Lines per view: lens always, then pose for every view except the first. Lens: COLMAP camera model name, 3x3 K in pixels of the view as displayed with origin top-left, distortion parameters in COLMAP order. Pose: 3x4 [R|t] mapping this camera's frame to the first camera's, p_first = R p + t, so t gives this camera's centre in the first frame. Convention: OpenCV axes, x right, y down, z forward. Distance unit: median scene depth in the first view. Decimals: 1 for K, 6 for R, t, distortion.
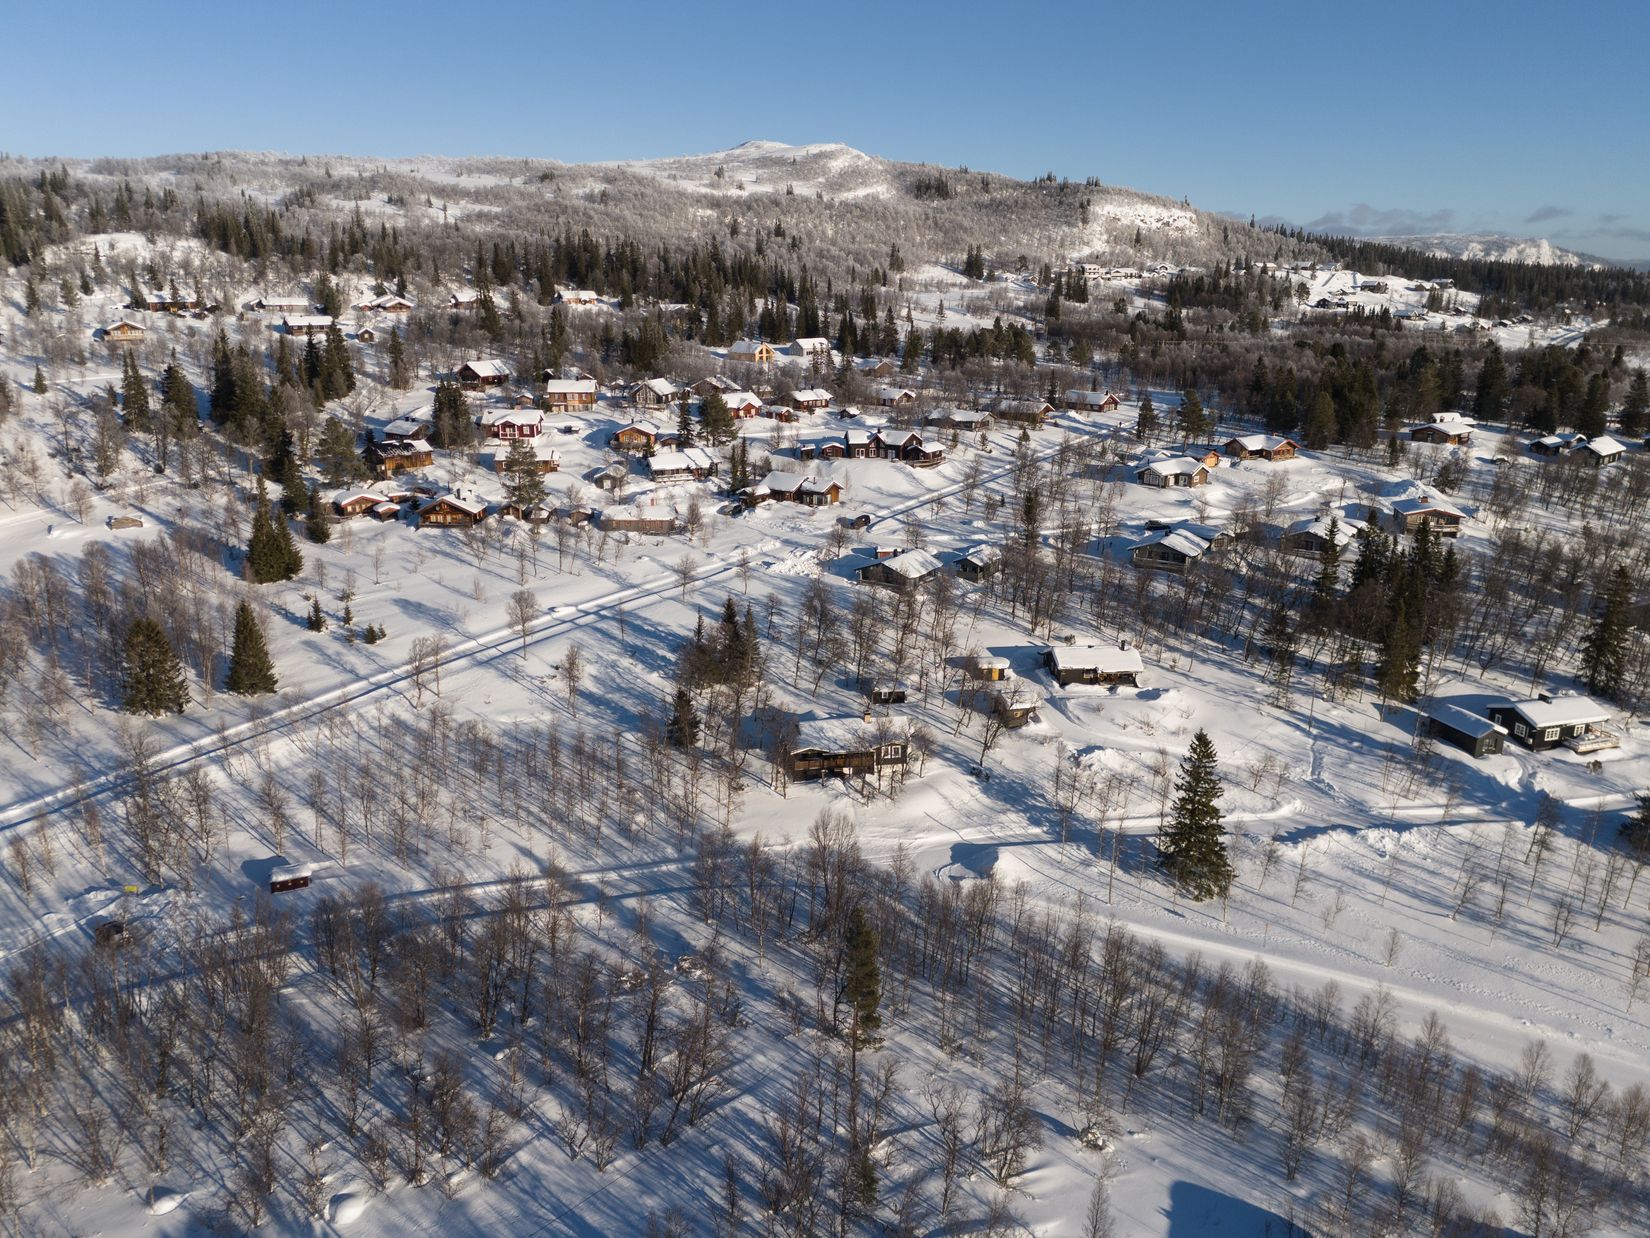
lens RADIAL K [[1199.9, 0, 827.5], [0, 1199.9, 614.7], [0, 0, 1]] dist [0.088618, -0.080100]
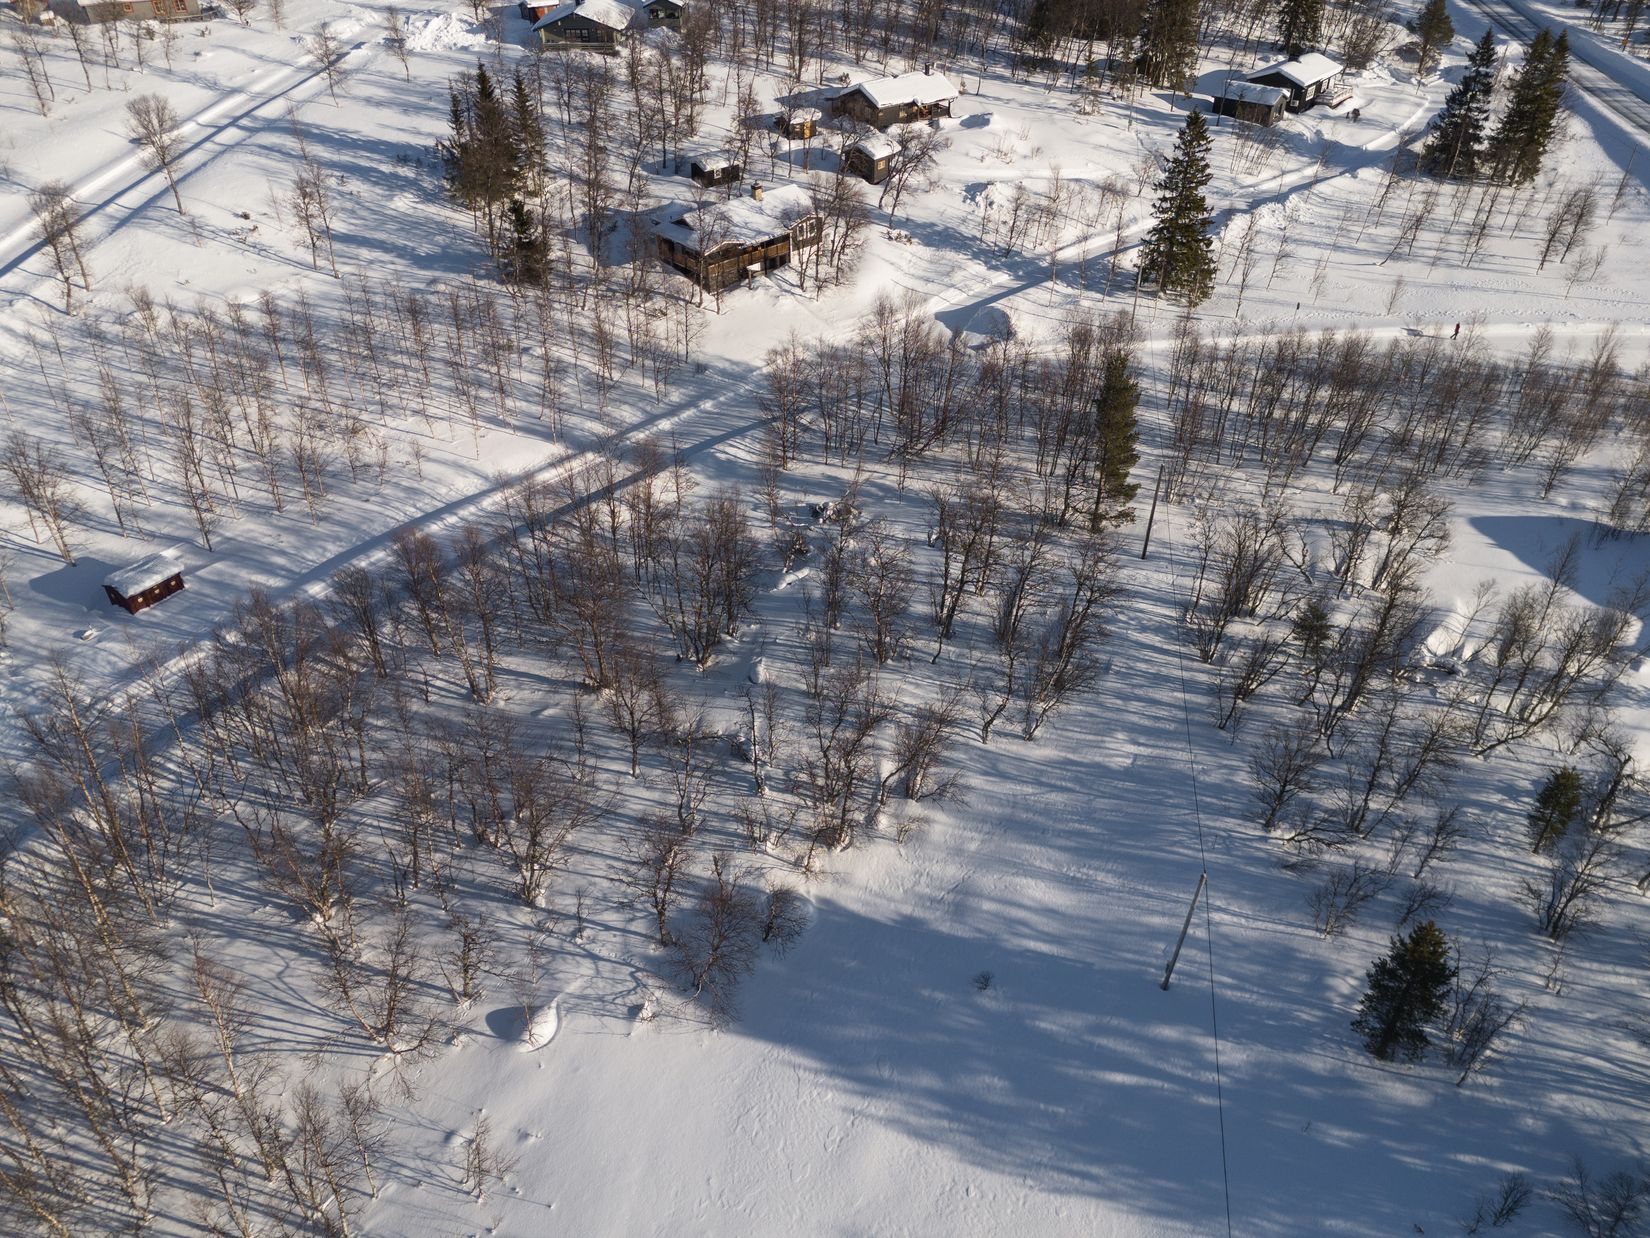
lens RADIAL K [[1199.9, 0, 827.5], [0, 1199.9, 614.7], [0, 0, 1]] dist [0.088618, -0.080100]
pose [[0.848776, -0.323696, 0.418092, -0.185601], [0.159190, 0.910463, 0.381727, 0.023066], [-0.504221, -0.257445, 0.824308, 0.144554]]
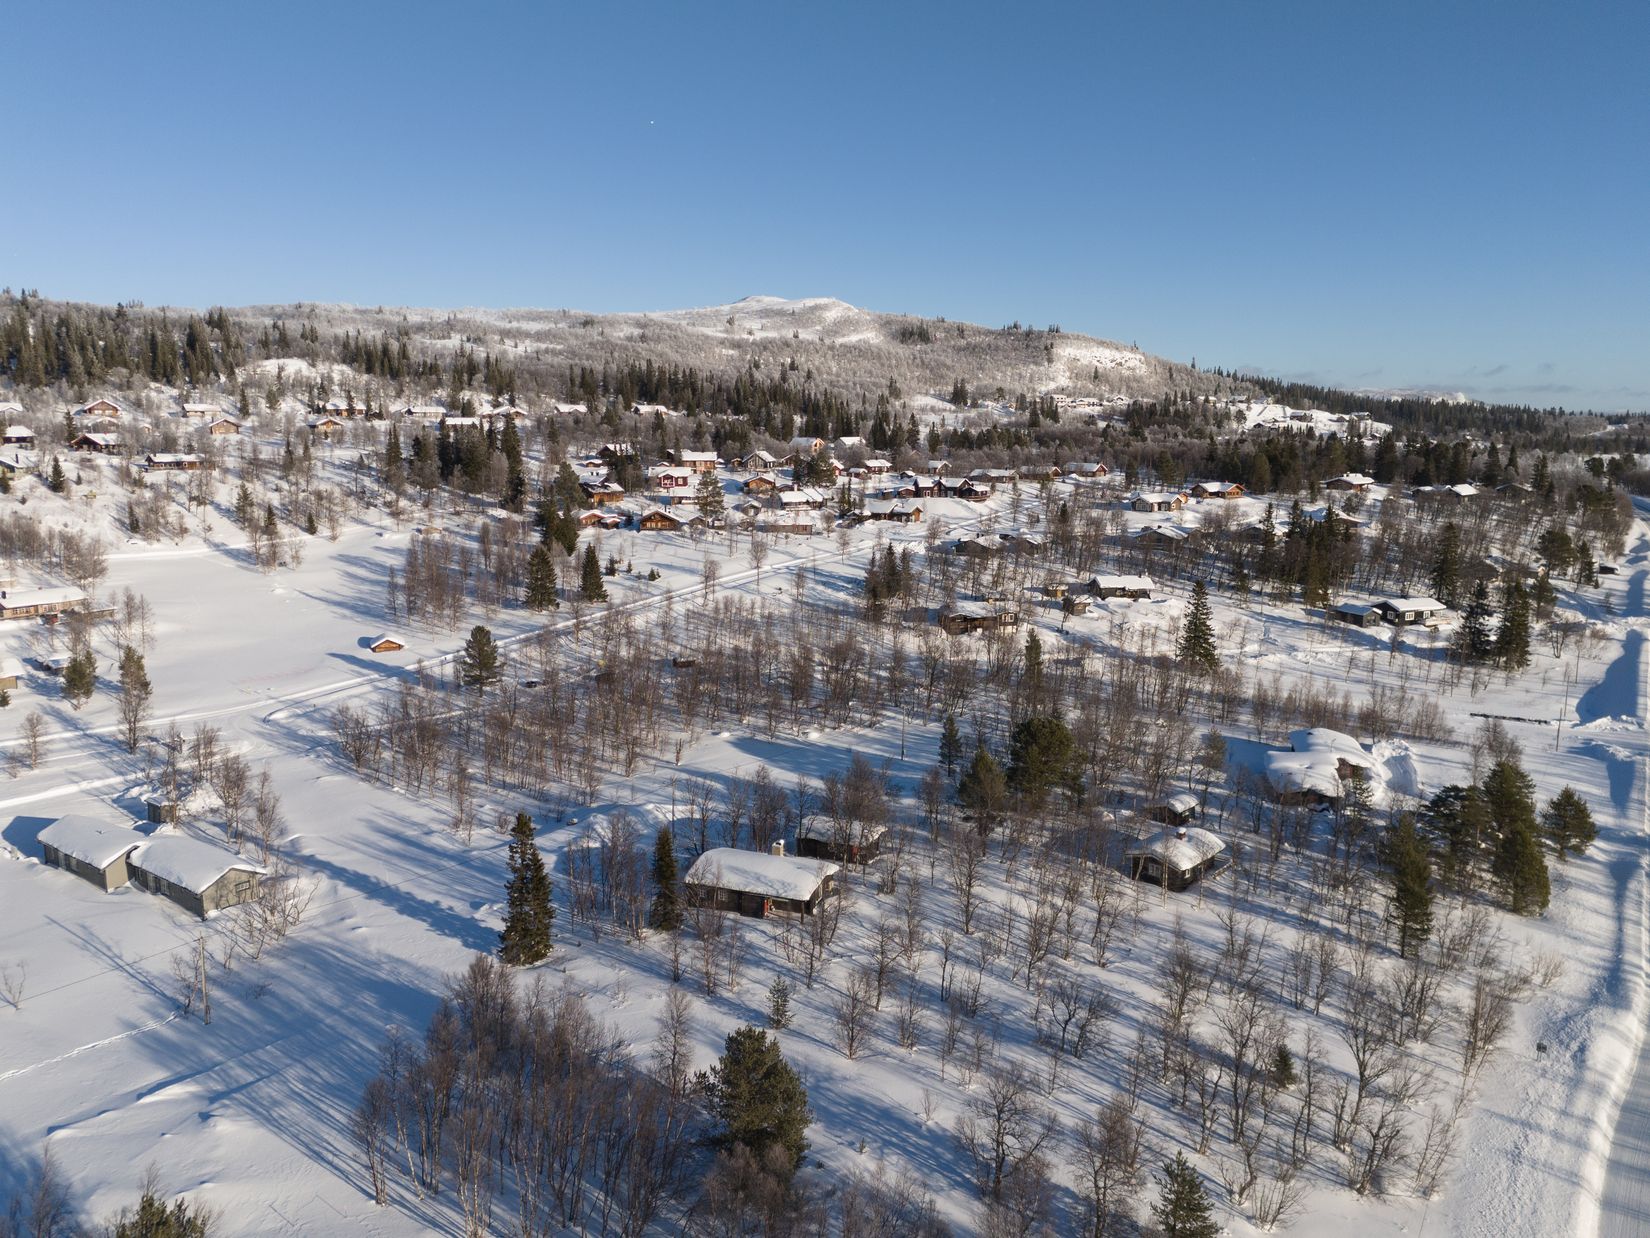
lens RADIAL K [[1196.2, 0, 825.0], [0, 1196.2, 619.0], [0, 0, 1]] dist [0.138033, -0.253852]
pose [[0.999402, -0.009613, 0.033219, -0.132722], [0.013450, 0.993008, -0.117279, 0.161698], [-0.031859, 0.117656, 0.992543, -0.326038]]
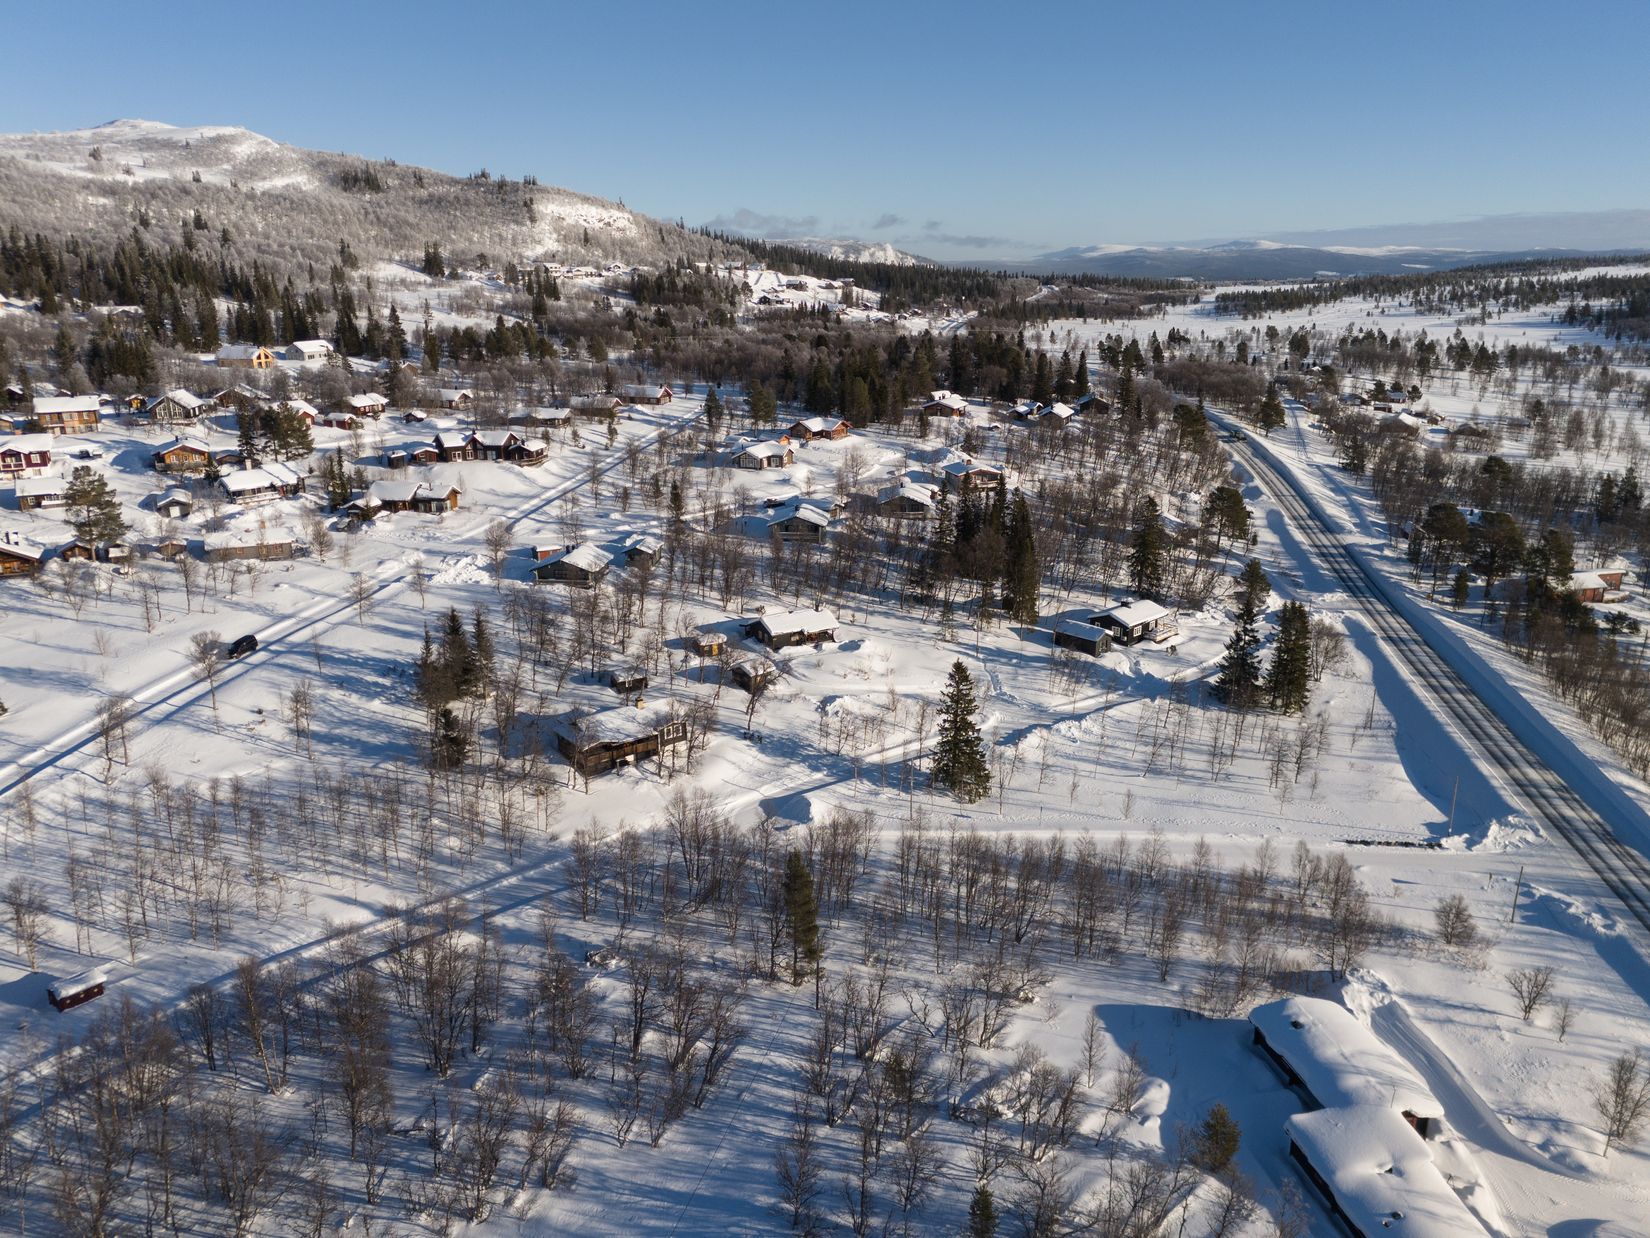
lens RADIAL K [[1199.9, 0, 827.5], [0, 1199.9, 614.7], [0, 0, 1]] dist [0.088618, -0.080100]
pose [[0.893538, -0.130721, 0.429536, -0.138381], [0.130319, 0.991003, 0.030497, 0.000036], [-0.429658, 0.028726, 0.902535, 0.000186]]
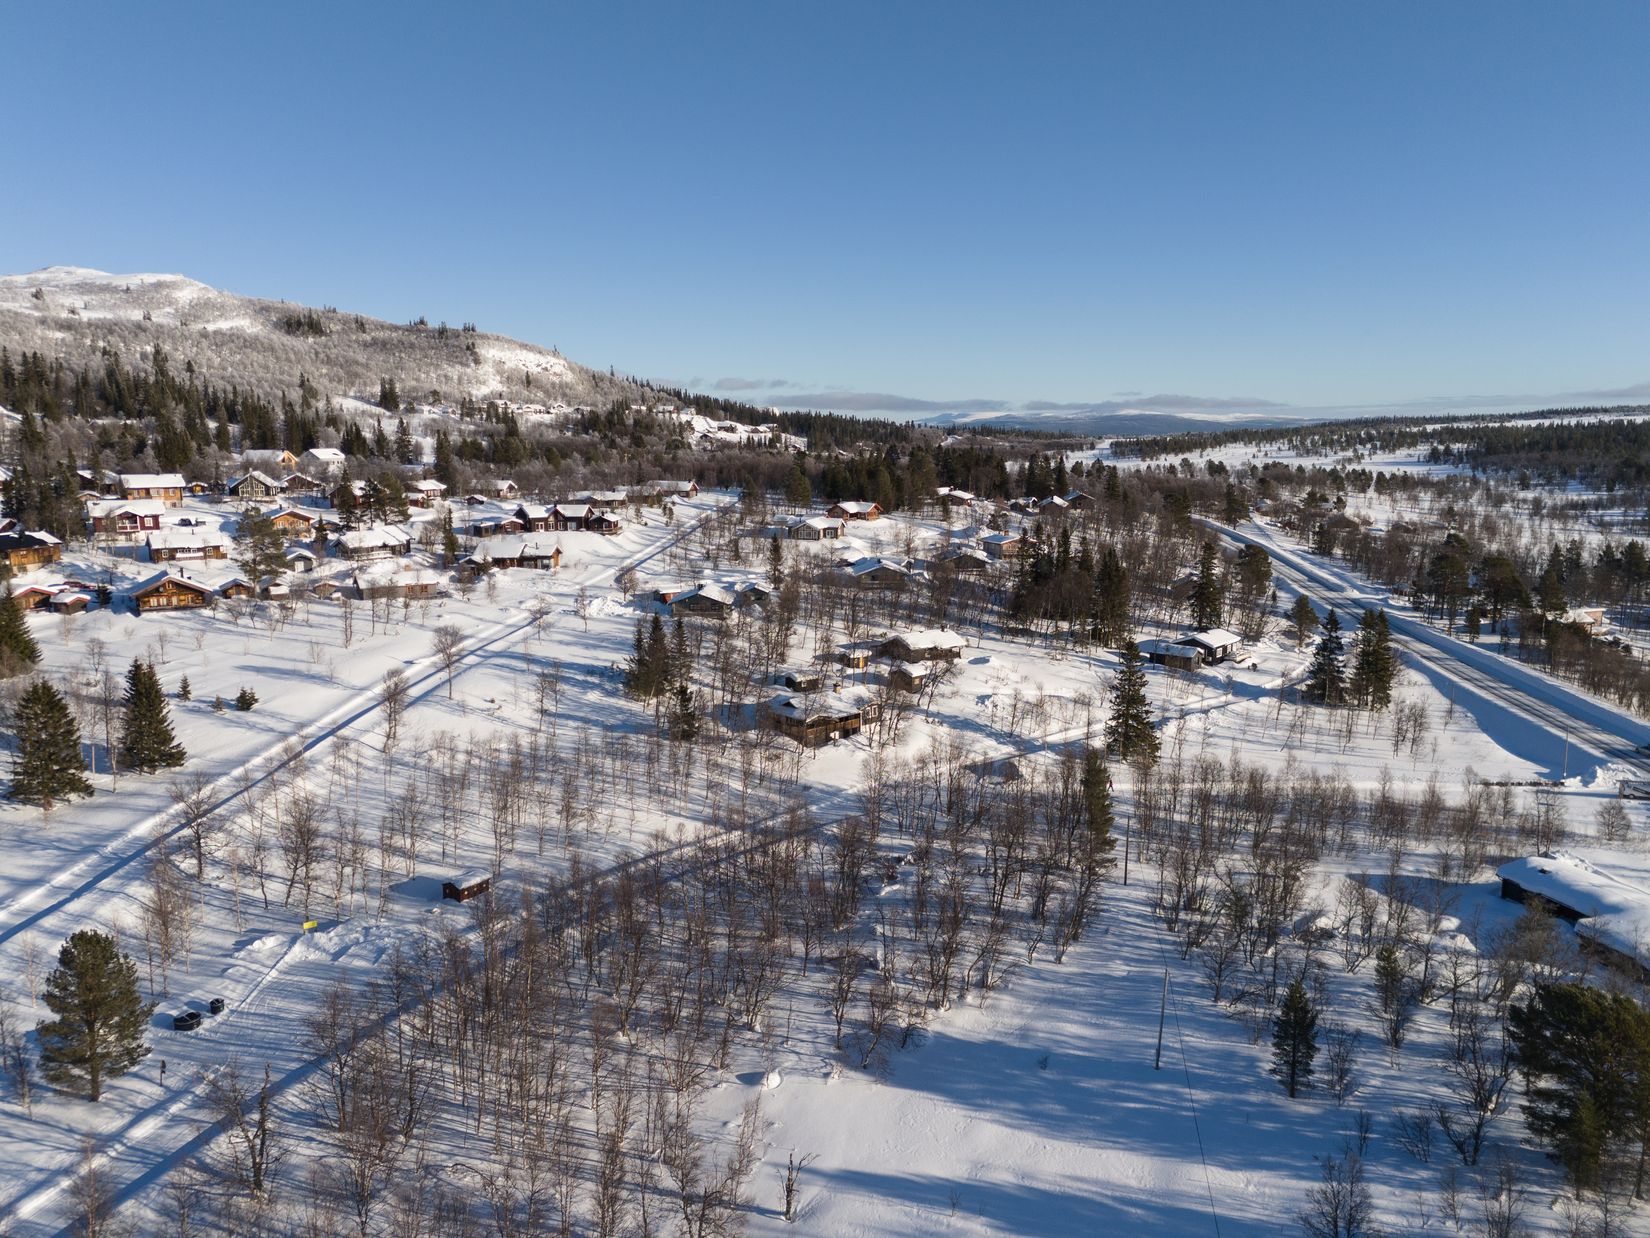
lens RADIAL K [[1199.9, 0, 827.5], [0, 1199.9, 614.7], [0, 0, 1]] dist [0.088618, -0.080100]
pose [[0.846392, -0.086486, 0.525492, -0.303860], [0.152474, 0.984773, -0.083509, 0.059466], [-0.510268, 0.150805, 0.846690, 0.022931]]
